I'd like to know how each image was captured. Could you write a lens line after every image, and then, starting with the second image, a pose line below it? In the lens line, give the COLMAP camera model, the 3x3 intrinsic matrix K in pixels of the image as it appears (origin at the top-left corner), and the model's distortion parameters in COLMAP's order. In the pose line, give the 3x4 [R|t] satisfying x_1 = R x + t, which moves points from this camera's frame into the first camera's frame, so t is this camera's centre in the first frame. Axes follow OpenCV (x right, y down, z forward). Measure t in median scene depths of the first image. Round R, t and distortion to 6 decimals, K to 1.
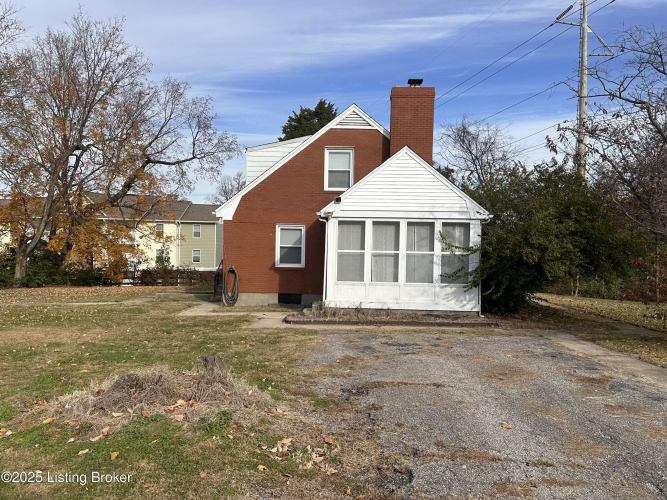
lens RADIAL K [[540.0, 0, 332.4], [0, 540.0, 262.8], [0, 0, 1]] dist [0.003183, -0.000385]
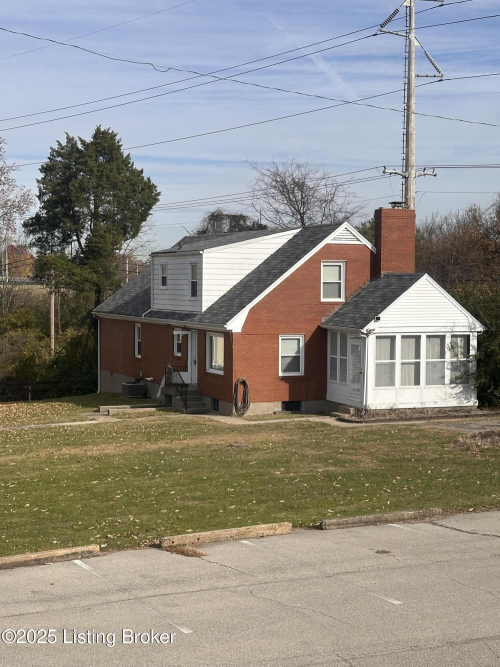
lens RADIAL K [[1213.3, 0, 250.0], [0, 1213.3, 333.5], [0, 0, 1]] dist [0.146271, 0.013466]
pose [[0.902564, -0.030404, 0.429481, -1.367910], [0.030533, 0.999512, 0.006591, -0.107888], [-0.429472, 0.007165, 0.903052, -1.274668]]
